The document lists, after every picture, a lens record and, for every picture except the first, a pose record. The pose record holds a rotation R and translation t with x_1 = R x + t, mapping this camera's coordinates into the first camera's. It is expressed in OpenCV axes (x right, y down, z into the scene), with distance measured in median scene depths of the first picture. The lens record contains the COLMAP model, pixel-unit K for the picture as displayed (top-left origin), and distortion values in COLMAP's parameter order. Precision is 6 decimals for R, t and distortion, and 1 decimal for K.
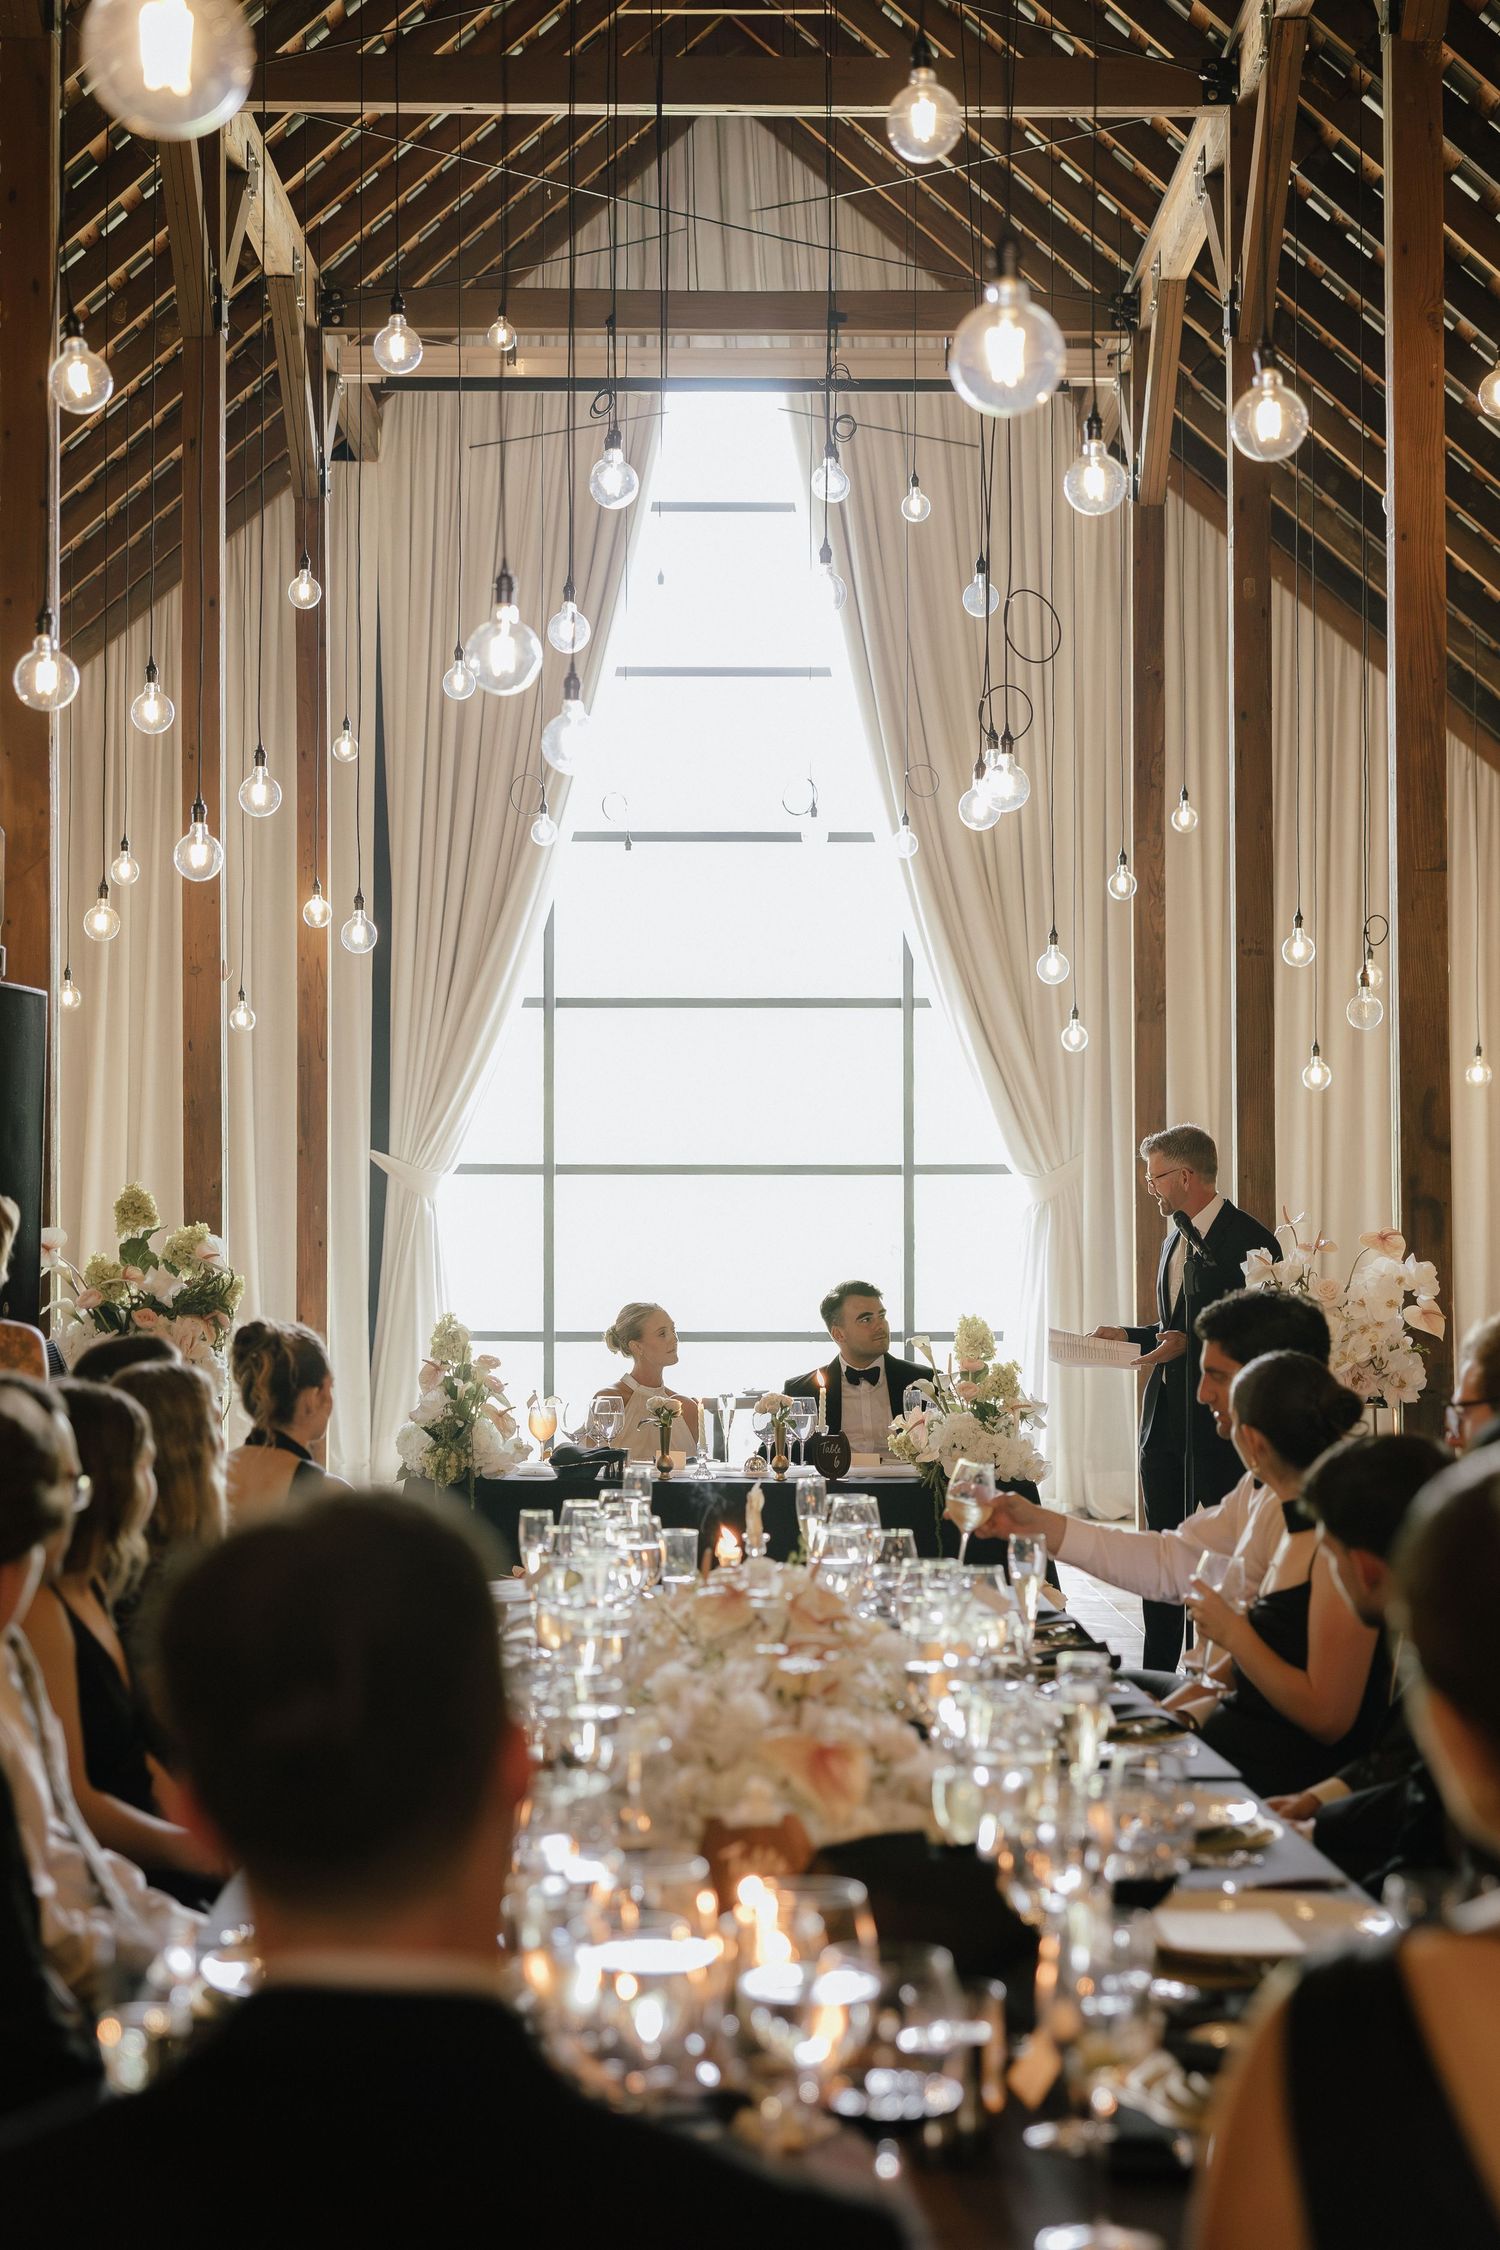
lens RADIAL K [[3253.6, 0, 755.1], [0, 3253.6, 1128.8], [0, 0, 1]] dist [-0.094505, 0.000000]
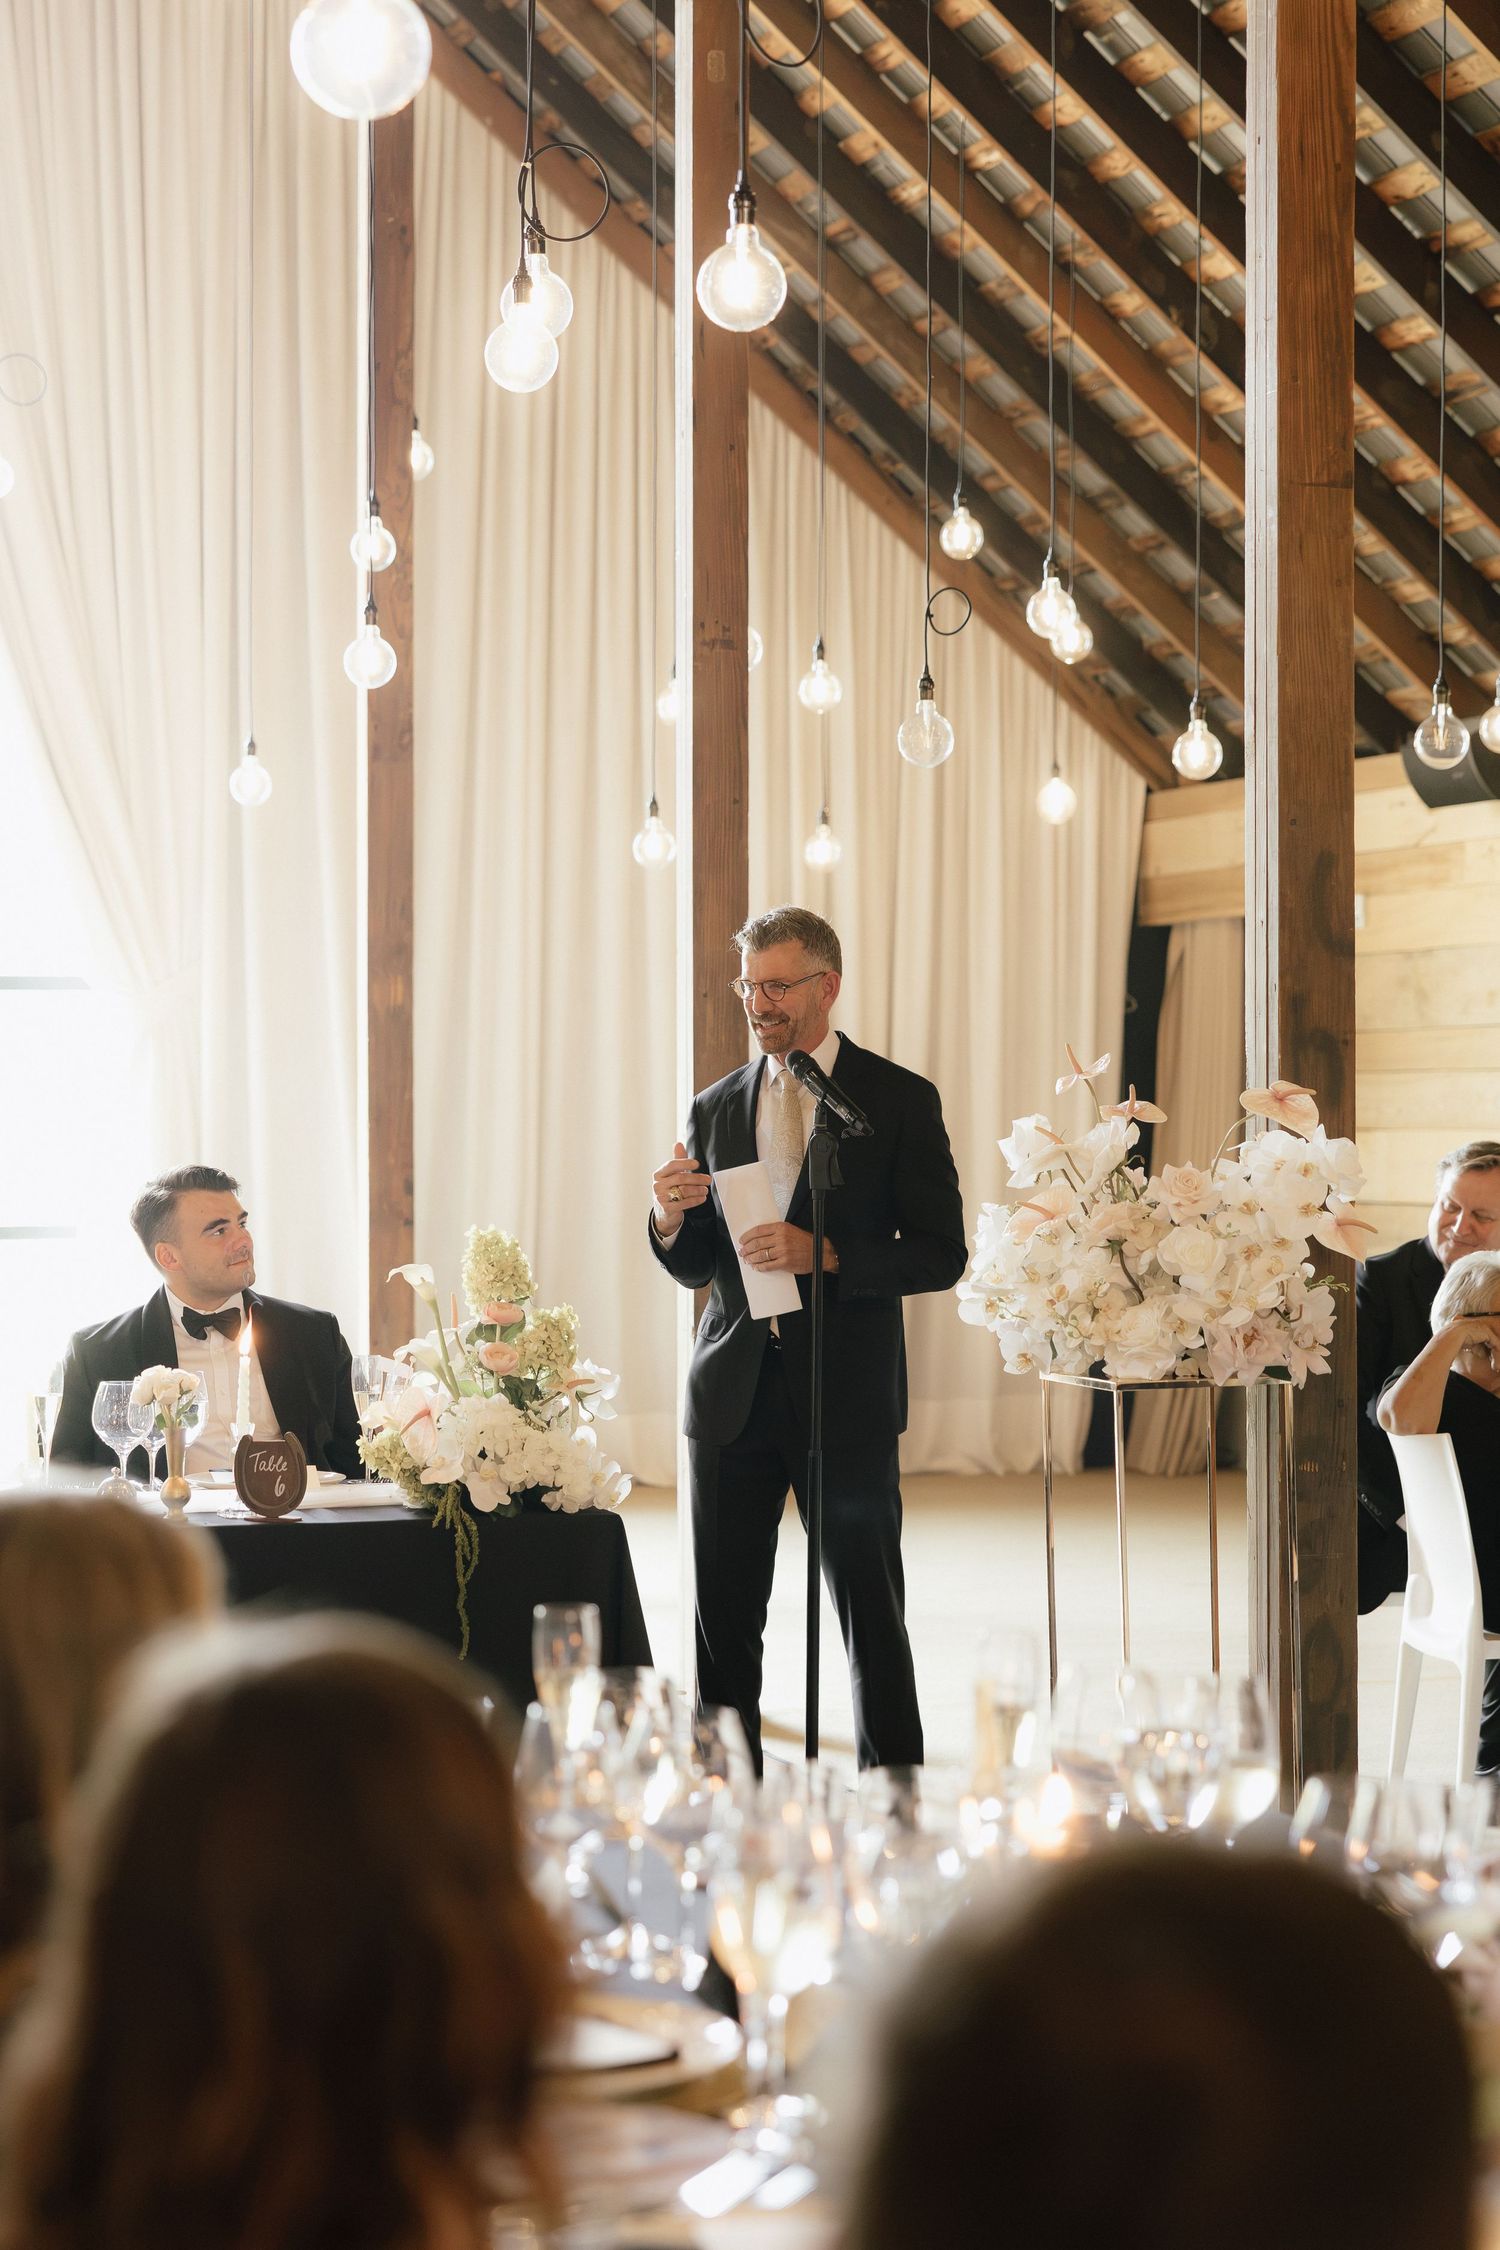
lens RADIAL K [[4140.1, 0, 750.6], [0, 4140.1, 1115.2], [0, 0, 1]] dist [0.040199, 0.000000]
pose [[0.945357, -0.002804, 0.326026, -0.133562], [-0.011194, 0.999094, 0.041051, 0.005862], [-0.325845, -0.042457, 0.944469, 0.282361]]
